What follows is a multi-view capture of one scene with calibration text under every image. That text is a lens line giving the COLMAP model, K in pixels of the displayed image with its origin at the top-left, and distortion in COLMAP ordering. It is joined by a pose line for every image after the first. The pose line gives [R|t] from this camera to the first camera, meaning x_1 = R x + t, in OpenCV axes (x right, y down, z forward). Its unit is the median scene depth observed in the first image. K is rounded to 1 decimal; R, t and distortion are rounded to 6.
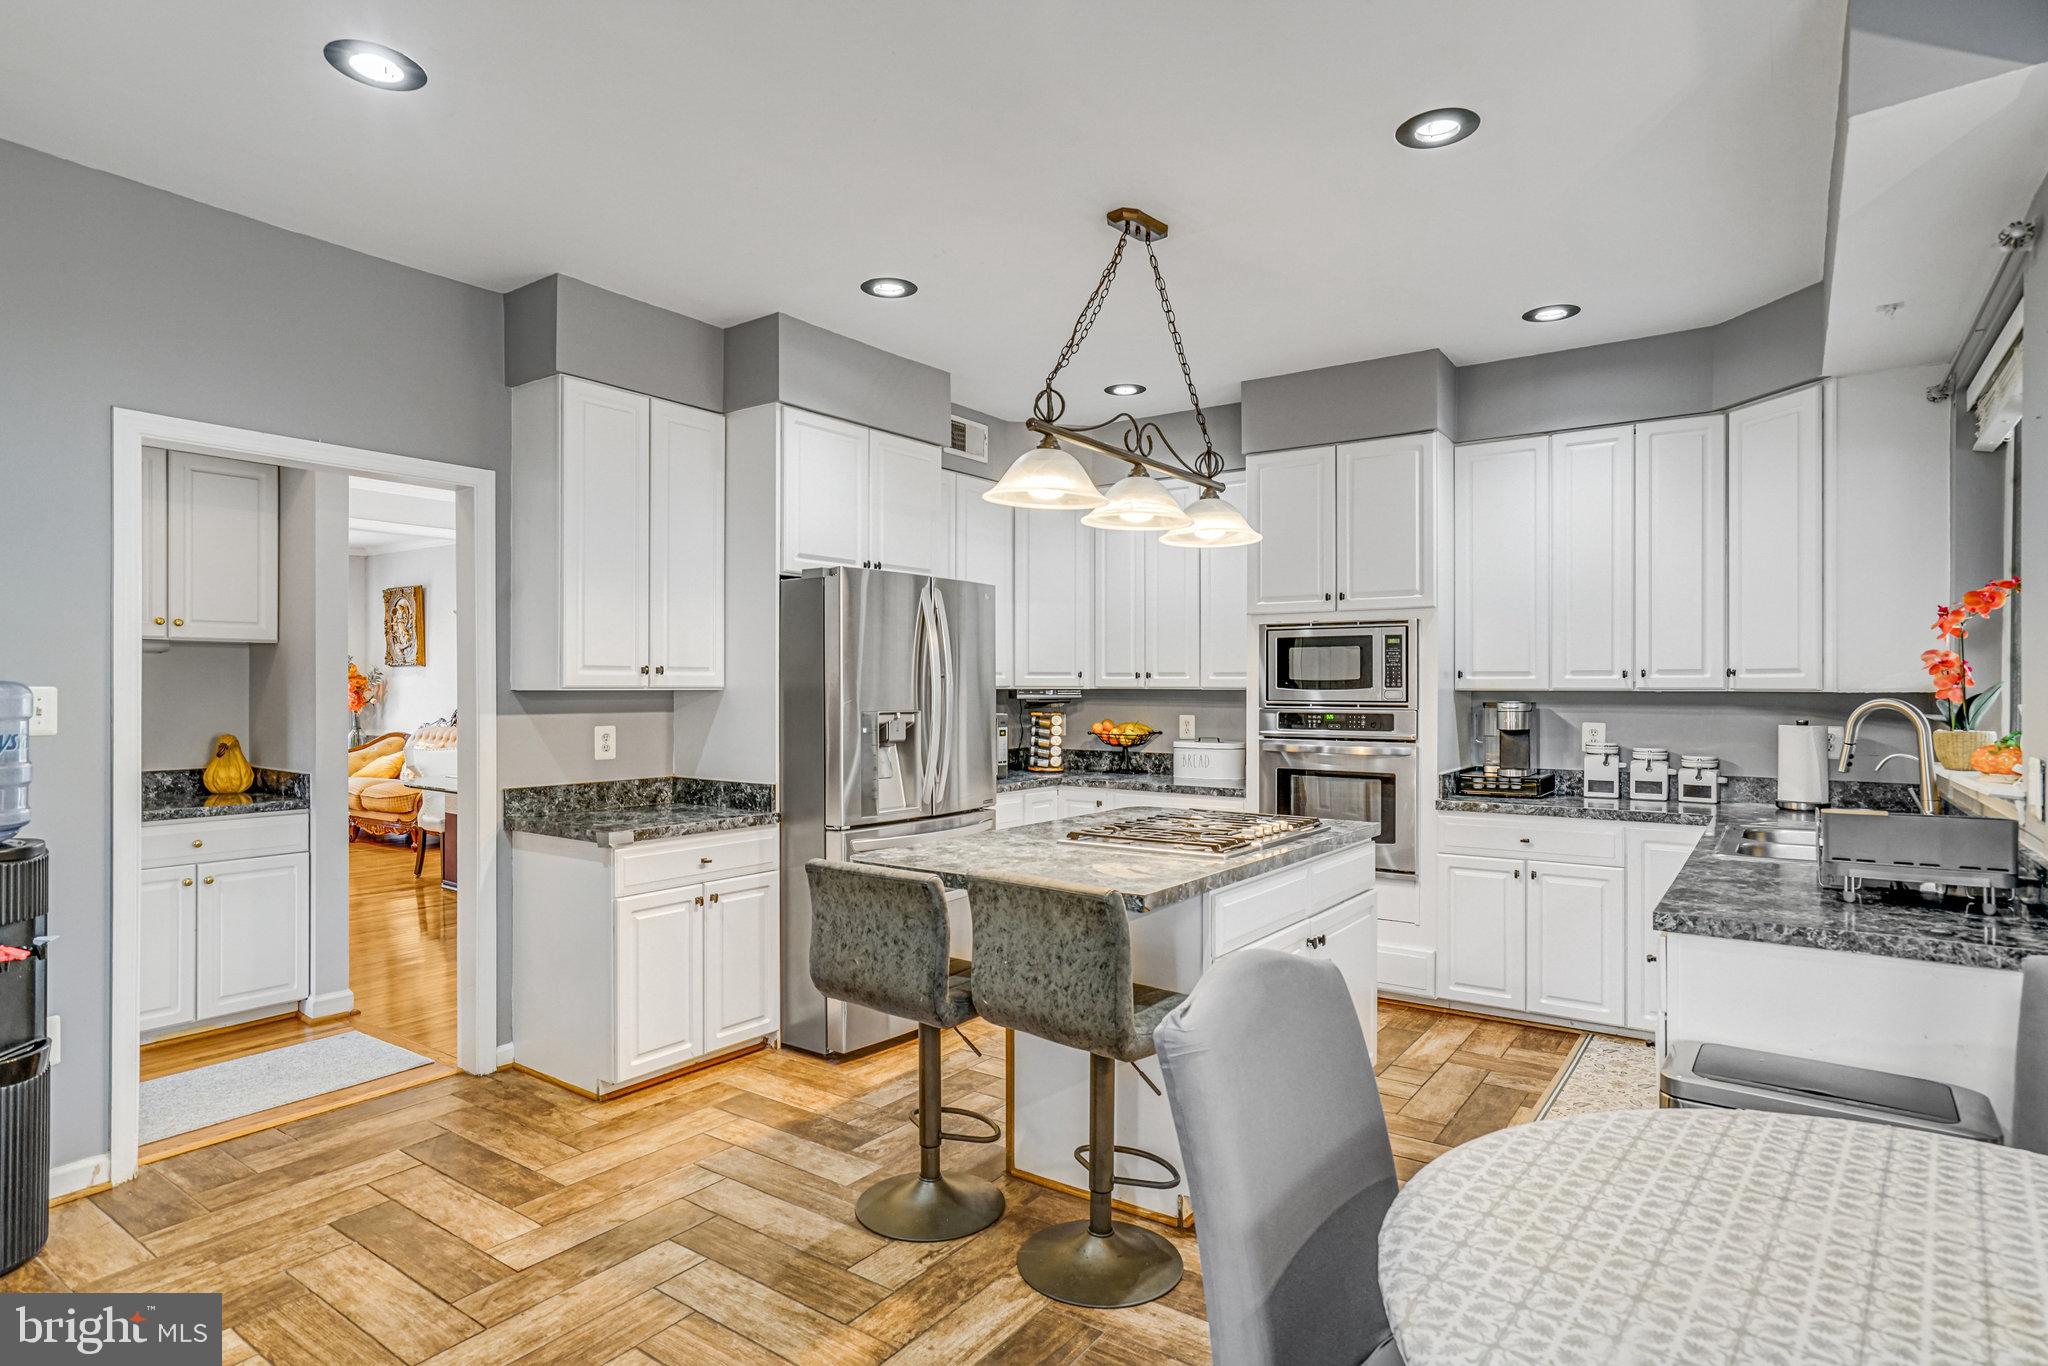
lens RADIAL K [[1077.6, 0, 1024.0], [0, 1077.6, 683.0], [0, 0, 1]] dist [-0.000494, -0.000103]
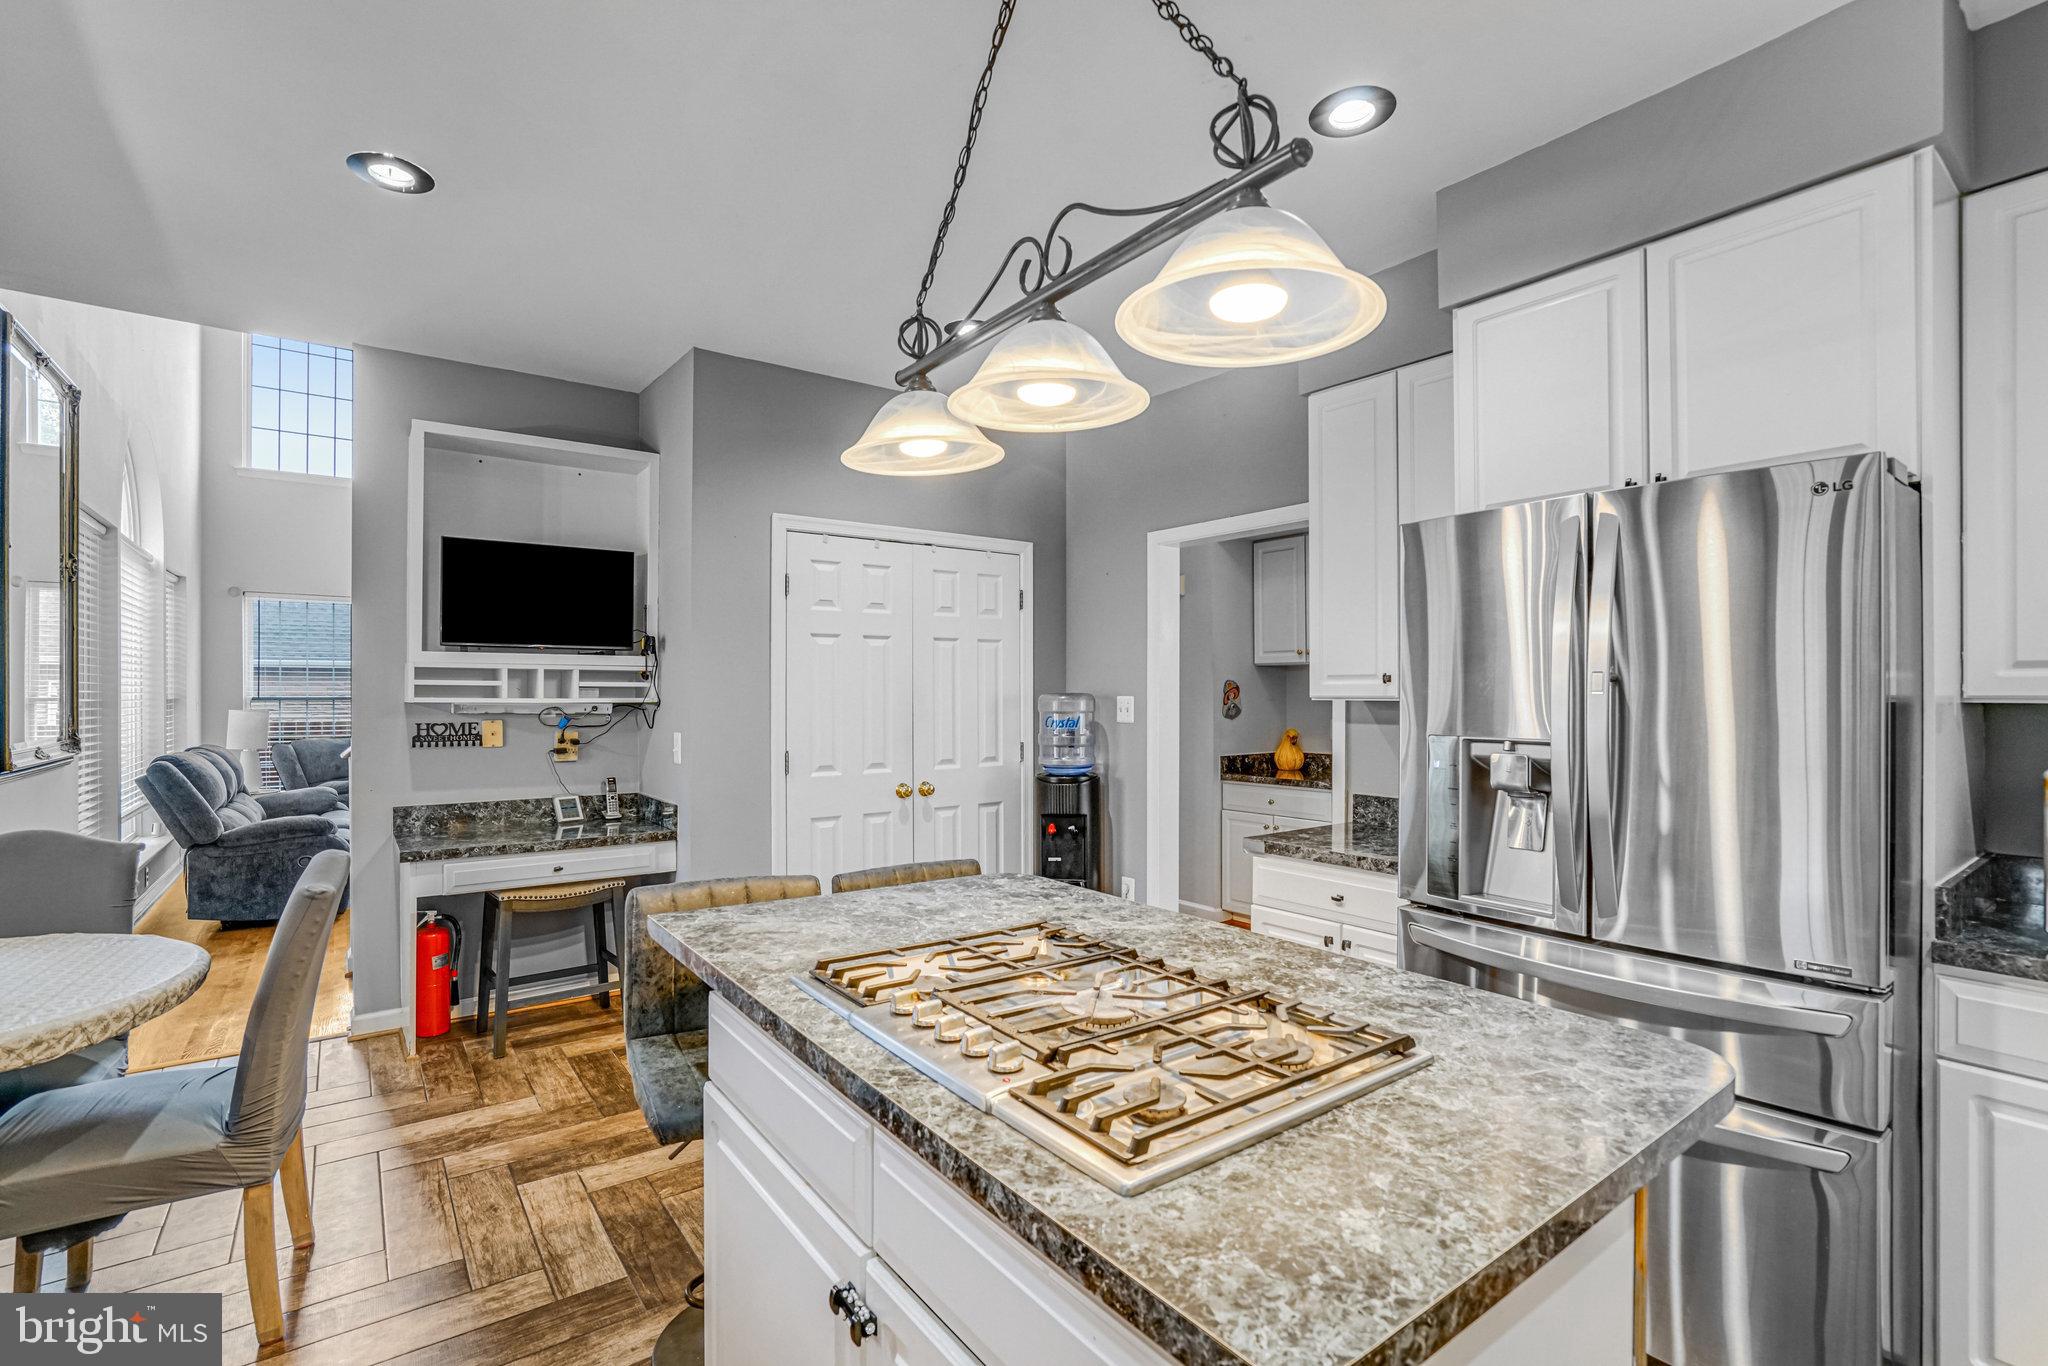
lens RADIAL K [[950.9, 0, 1024.0], [0, 950.9, 683.0], [0, 0, 1]] dist [-0.000242, -0.000011]
pose [[-0.295796, -0.014259, -0.955145, 0.546098], [0.006905, 0.999831, -0.017064, 0.004347], [0.955226, -0.011643, -0.295647, 1.059873]]
